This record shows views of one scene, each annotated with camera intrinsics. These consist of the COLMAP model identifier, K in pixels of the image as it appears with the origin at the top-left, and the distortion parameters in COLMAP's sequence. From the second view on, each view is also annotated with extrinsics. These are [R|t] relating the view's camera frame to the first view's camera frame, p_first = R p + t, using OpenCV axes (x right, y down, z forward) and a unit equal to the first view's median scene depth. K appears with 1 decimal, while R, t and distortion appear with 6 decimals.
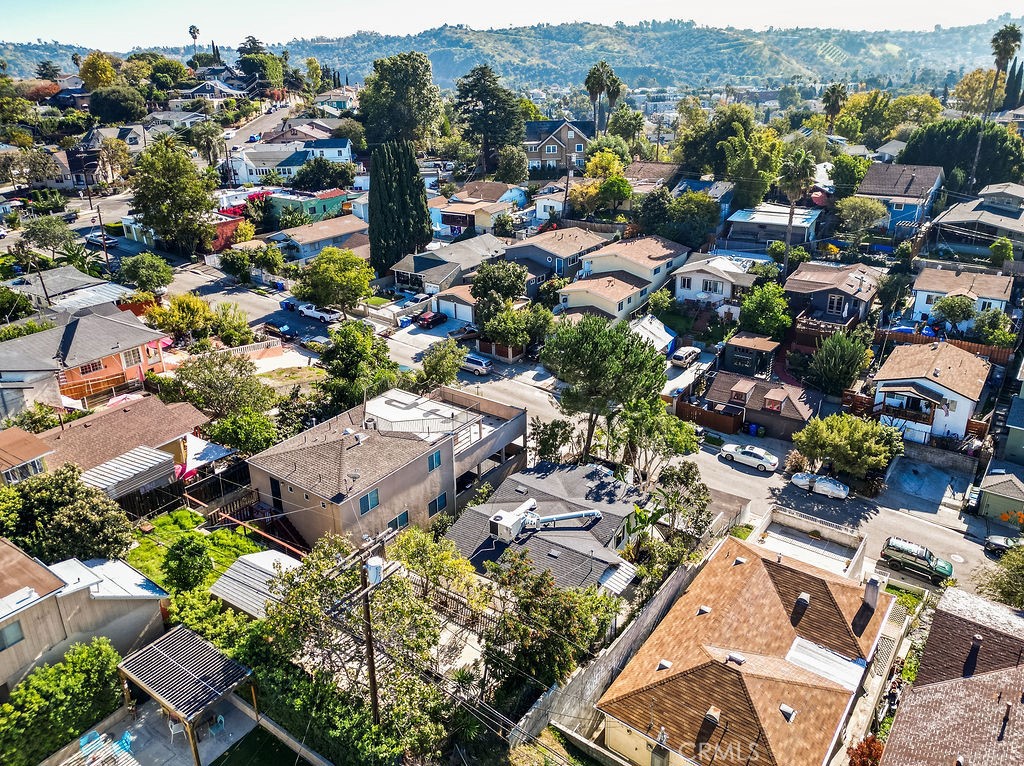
lens RADIAL K [[737.8, 0, 485.9], [0, 737.8, 376.9], [0, 0, 1]] dist [0.068998, -0.071174]
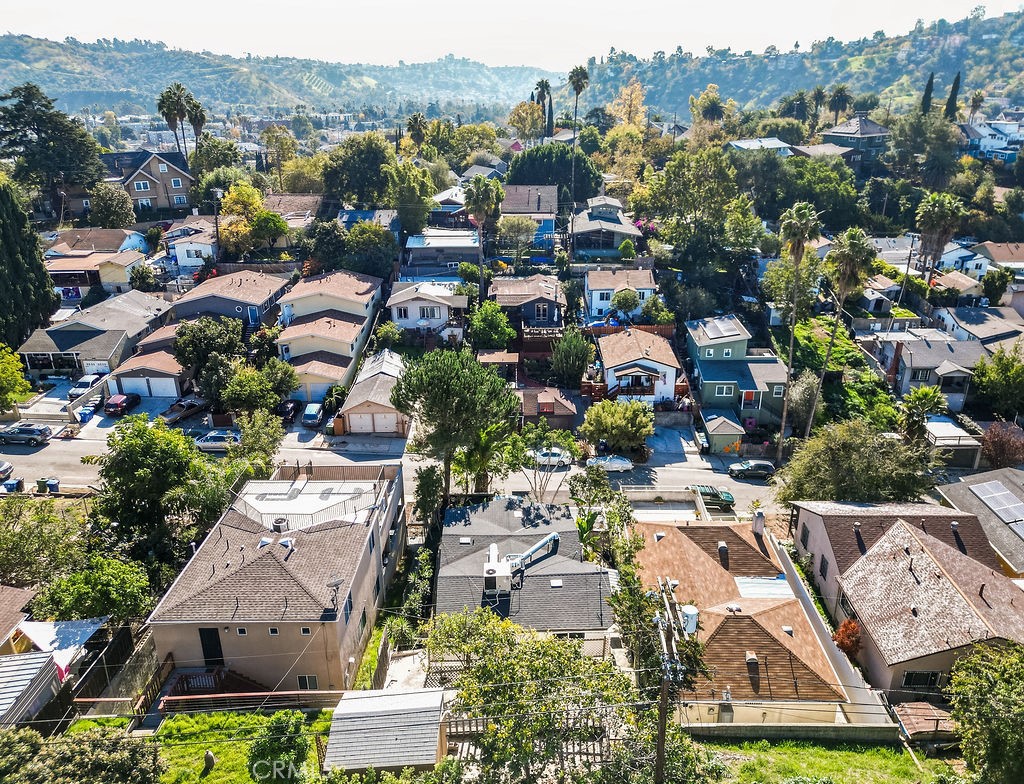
lens RADIAL K [[754.0, 0, 542.8], [0, 754.0, 418.0], [0, 0, 1]] dist [0.071557, -0.066384]
pose [[0.783959, -0.227291, 0.577708, -0.197115], [0.223866, 0.971460, 0.078417, -0.026469], [-0.579044, 0.067854, 0.812468, 0.073906]]
